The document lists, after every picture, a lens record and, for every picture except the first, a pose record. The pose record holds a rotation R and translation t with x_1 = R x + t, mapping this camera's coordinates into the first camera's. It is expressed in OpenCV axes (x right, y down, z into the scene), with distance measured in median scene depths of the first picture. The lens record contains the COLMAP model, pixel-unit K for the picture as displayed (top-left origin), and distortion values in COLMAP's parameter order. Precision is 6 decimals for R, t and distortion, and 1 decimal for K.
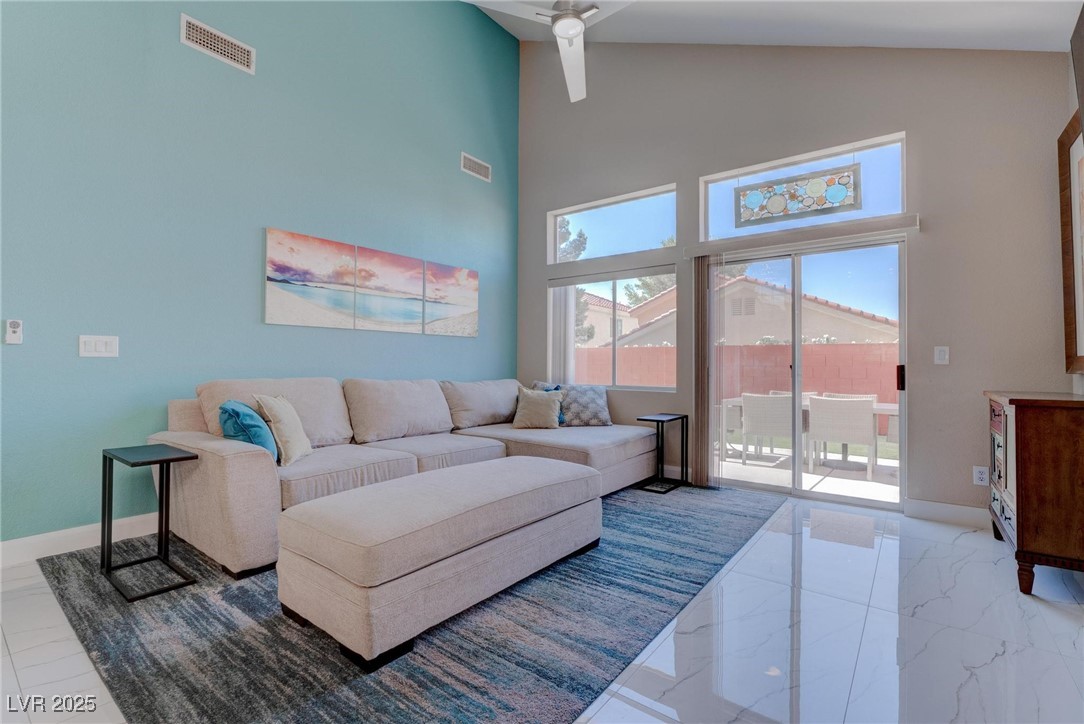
lens RADIAL K [[491.4, 0, 541.9], [0, 491.4, 355.4], [0, 0, 1]] dist [-0.018650, 0.005069]
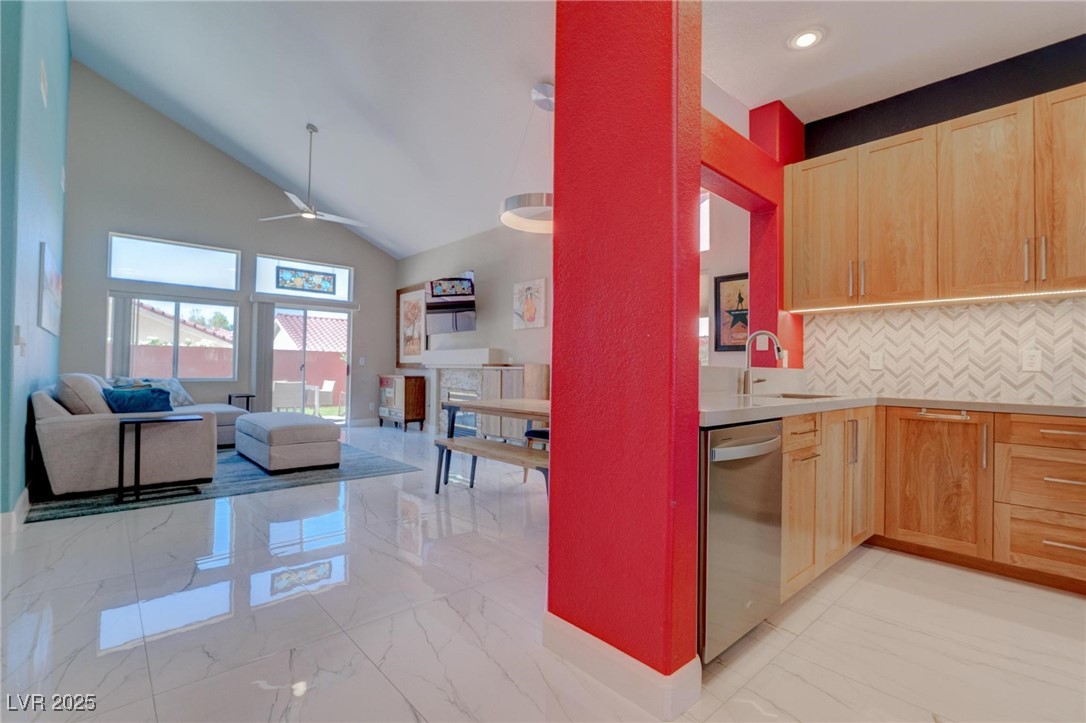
lens RADIAL K [[492.3, 0, 538.7], [0, 492.3, 364.0], [0, 0, 1]] dist [-0.018650, 0.005069]
pose [[0.181491, 0.004528, 0.983382, -1.351521], [-0.030423, 0.999537, 0.001012, -0.014125], [-0.982922, -0.030101, 0.181544, -0.325929]]
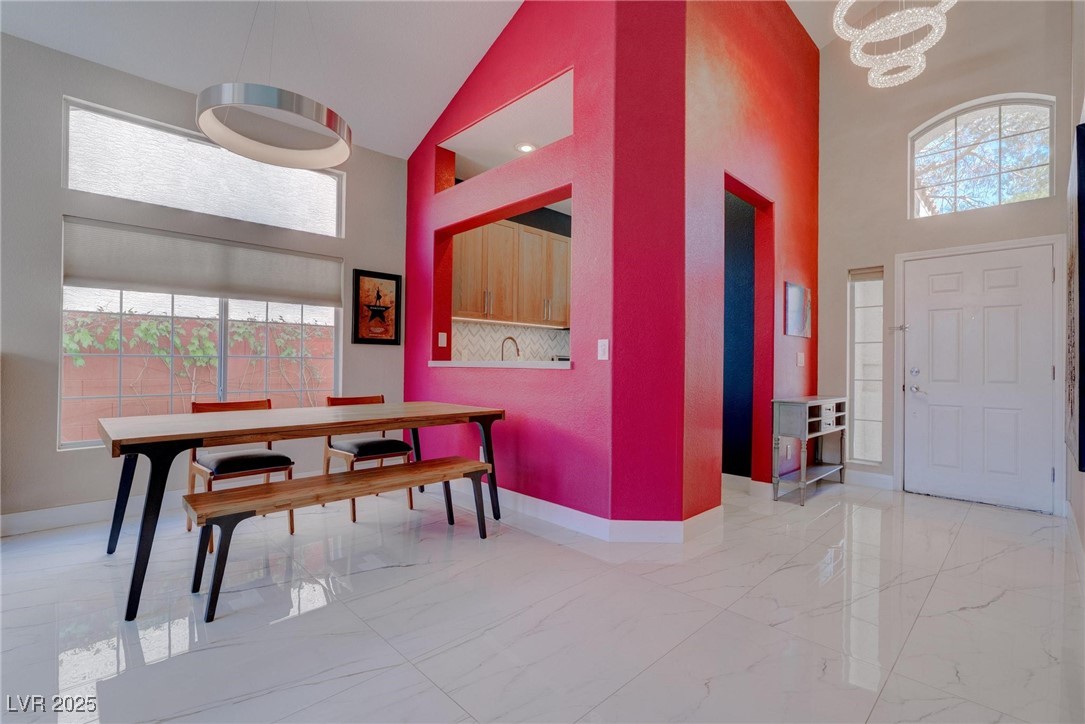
lens RADIAL K [[491.9, 0, 541.4], [0, 491.9, 361.3], [0, 0, 1]] dist [-0.018650, 0.005069]
pose [[-0.990174, -0.015866, 0.138937, -0.748184], [-0.019323, 0.999535, -0.023569, 0.005713], [-0.138498, -0.026022, -0.990021, 0.549222]]
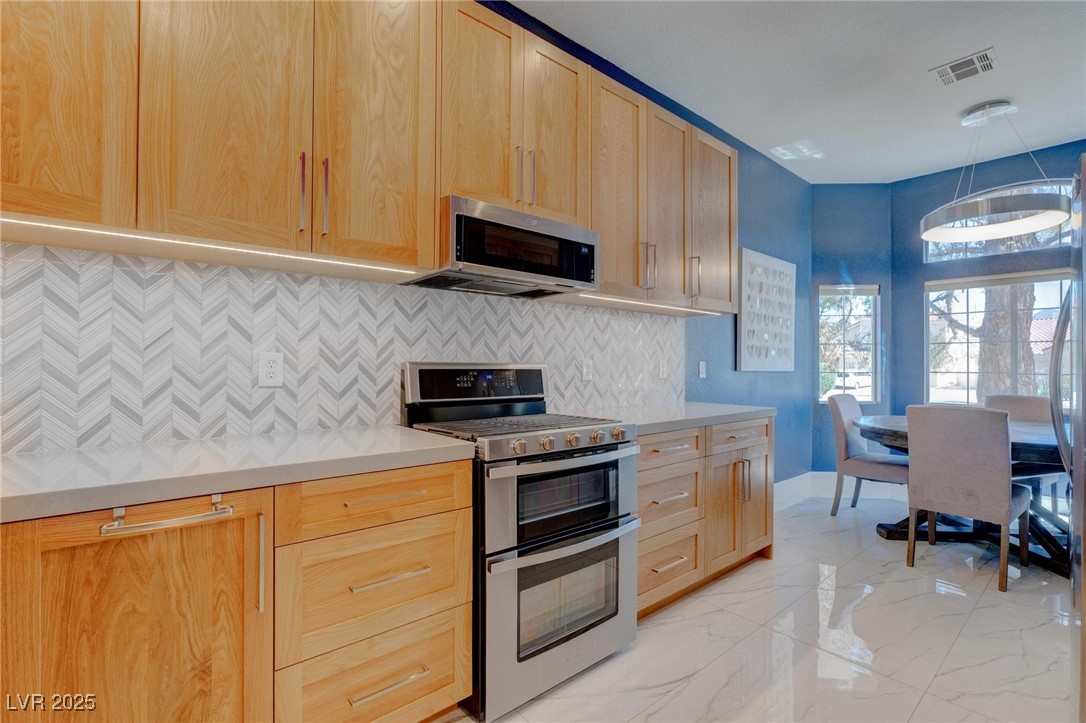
lens RADIAL K [[492.3, 0, 548.0], [0, 492.3, 358.9], [0, 0, 1]] dist [-0.018650, 0.005069]
pose [[-0.977176, -0.007710, 0.212289, -0.826687], [-0.013461, 0.999580, -0.025656, -0.043251], [-0.212002, -0.027928, -0.976870, -0.543038]]
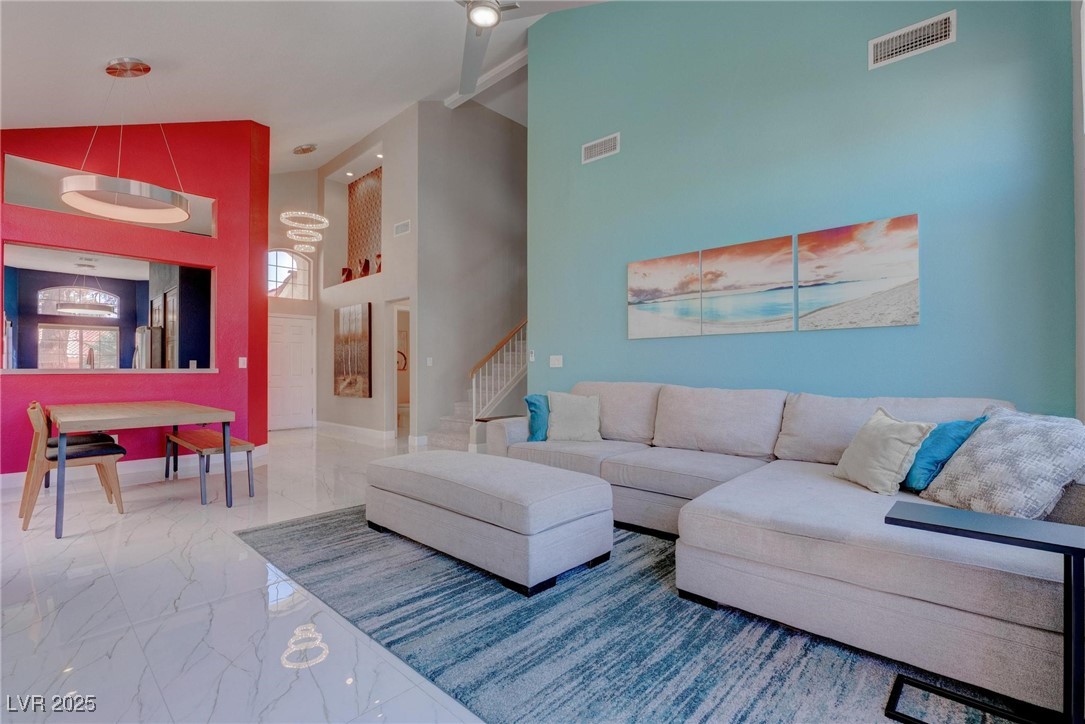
lens RADIAL K [[491.9, 0, 538.4], [0, 491.9, 366.5], [0, 0, 1]] dist [-0.018650, 0.005069]
pose [[-0.098827, -0.011649, -0.995036, 0.675275], [0.019265, 0.999722, -0.013617, 0.017890], [0.994918, -0.020515, -0.098575, 0.815948]]
